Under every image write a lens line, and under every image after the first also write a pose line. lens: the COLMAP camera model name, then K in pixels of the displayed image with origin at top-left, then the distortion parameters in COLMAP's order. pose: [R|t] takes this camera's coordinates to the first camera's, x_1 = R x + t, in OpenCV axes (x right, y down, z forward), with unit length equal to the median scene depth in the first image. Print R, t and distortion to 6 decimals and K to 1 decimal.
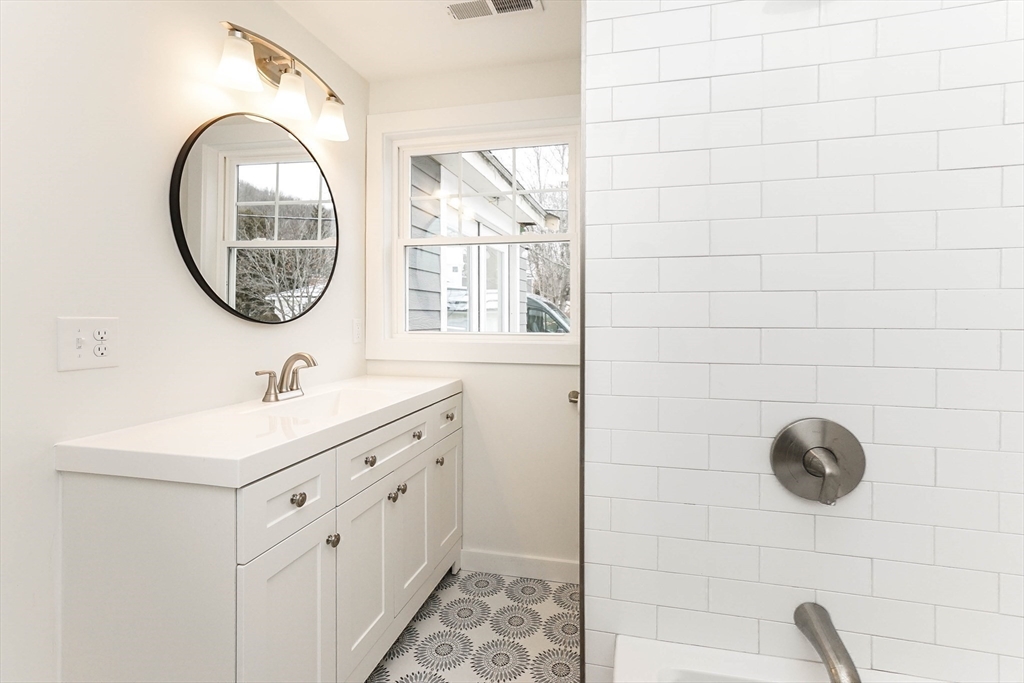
lens RADIAL K [[447.6, 0, 492.4], [0, 447.6, 315.8], [0, 0, 1]] dist [-0.008244, 0.004887]
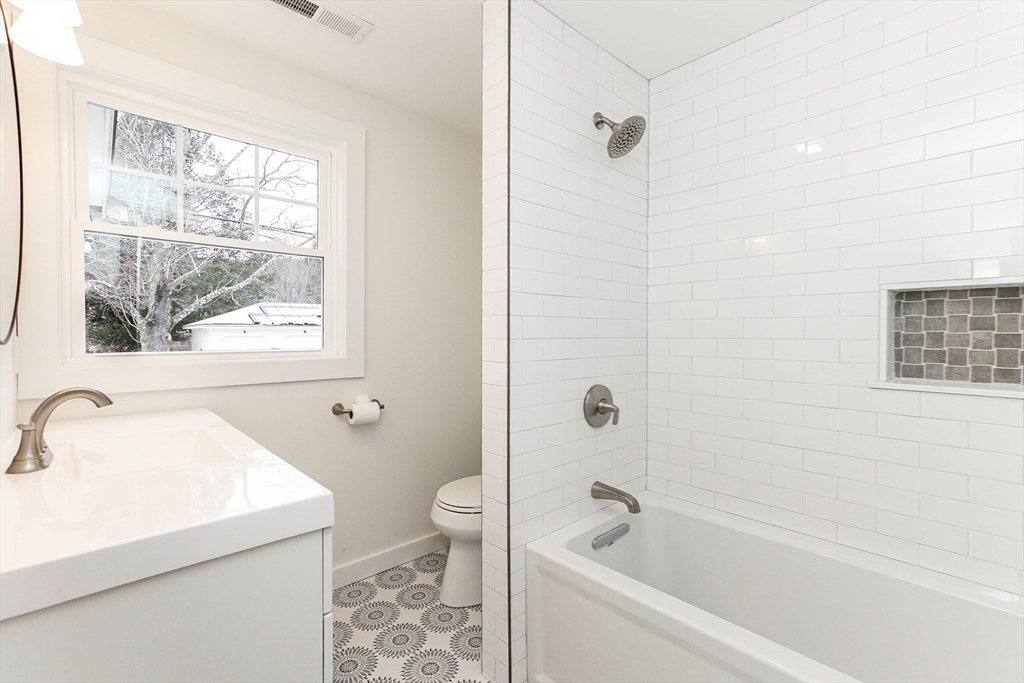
lens RADIAL K [[447.6, 0, 508.3], [0, 447.6, 335.3], [0, 0, 1]] dist [-0.008244, 0.004887]
pose [[0.571675, -0.000758, 0.820480, -0.619209], [-0.000254, 0.999999, 0.001101, 0.005966], [-0.820480, -0.000838, 0.571675, 0.117160]]
